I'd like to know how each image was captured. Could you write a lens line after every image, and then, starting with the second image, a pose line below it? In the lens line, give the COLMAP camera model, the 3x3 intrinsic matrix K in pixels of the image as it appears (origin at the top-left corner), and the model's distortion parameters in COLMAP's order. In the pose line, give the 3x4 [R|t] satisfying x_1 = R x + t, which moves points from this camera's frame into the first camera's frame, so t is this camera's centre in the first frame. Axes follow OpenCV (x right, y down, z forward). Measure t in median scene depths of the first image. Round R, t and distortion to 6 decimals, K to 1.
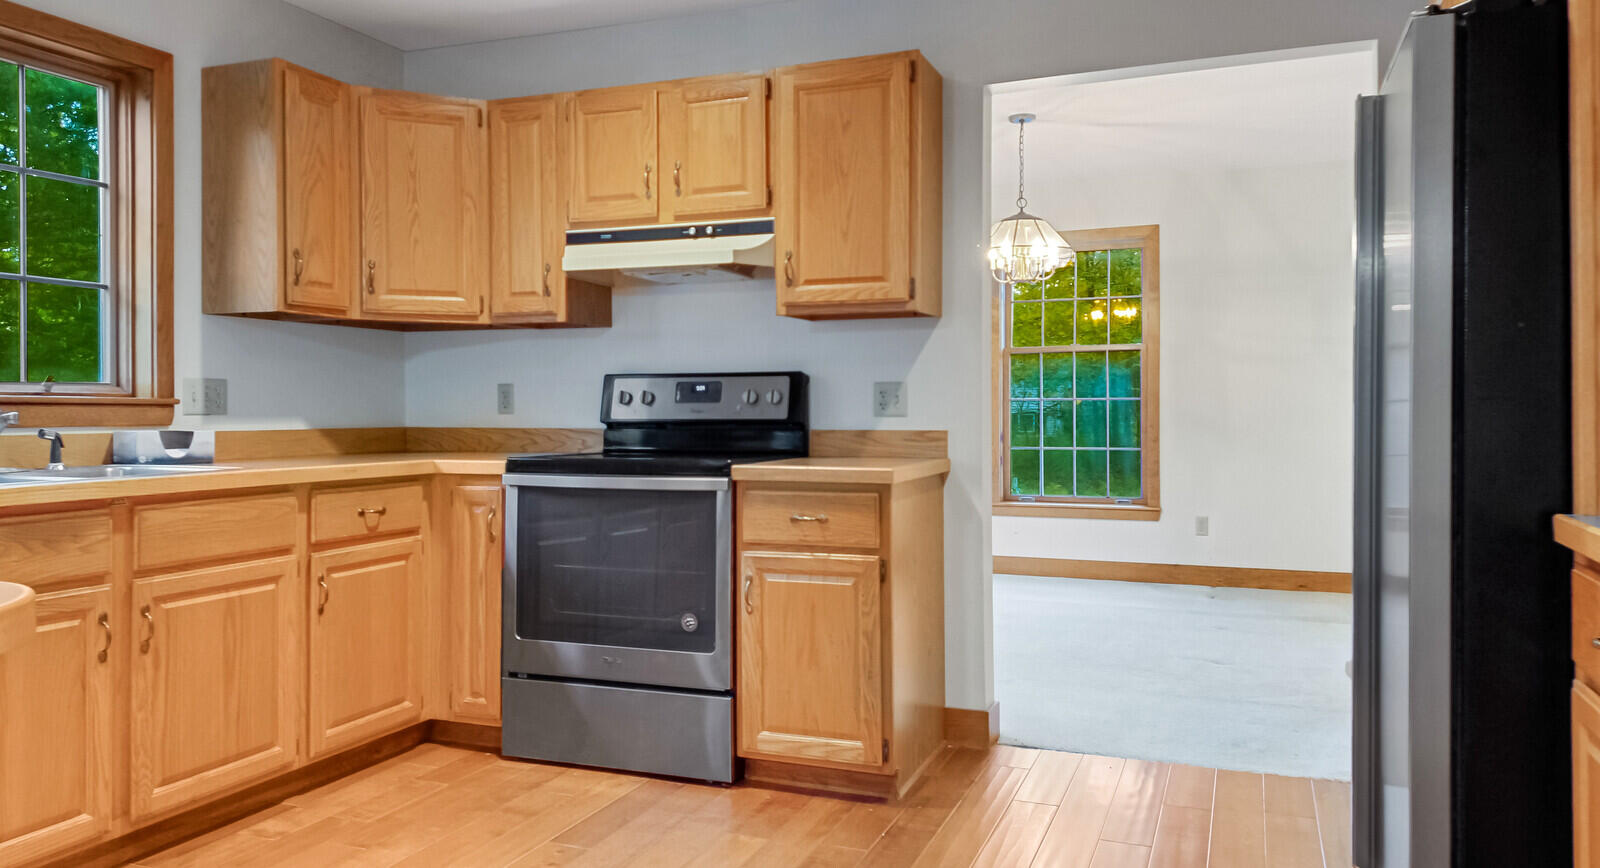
lens RADIAL K [[1147.0, 0, 799.8], [0, 1147.0, 405.3], [0, 0, 1]] dist [0.060290, -0.062302]
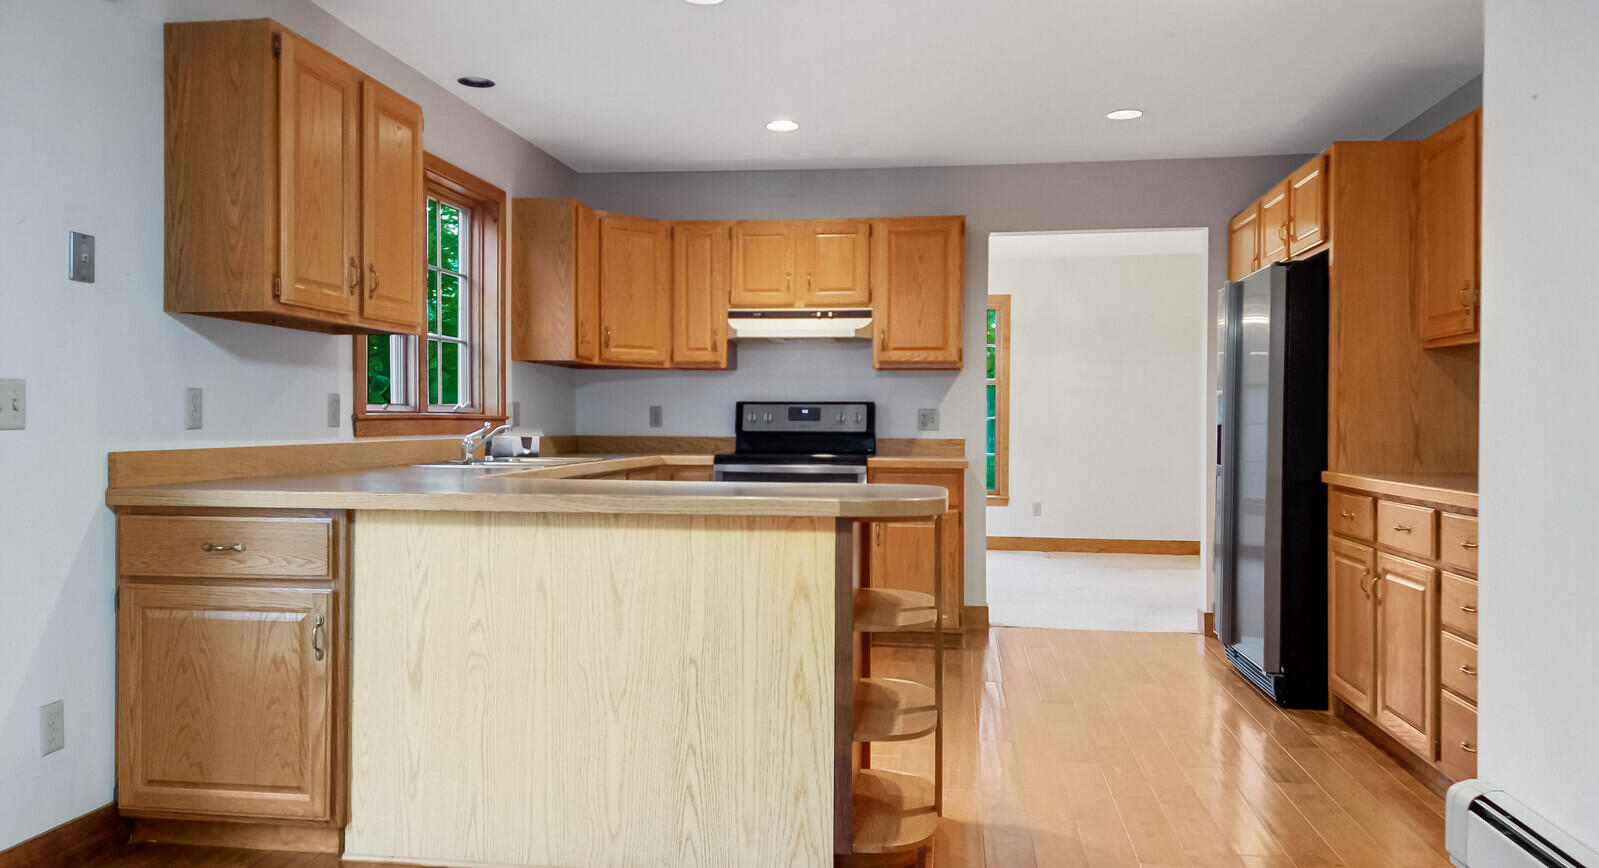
lens RADIAL K [[1139.3, 0, 813.6], [0, 1139.3, 425.8], [0, 0, 1]] dist [0.042619, 0.000343]
pose [[0.969499, 0.007048, 0.244995, -0.500345], [-0.008170, 0.999960, 0.003566, -0.001255], [-0.244960, -0.005459, 0.969518, -0.556036]]
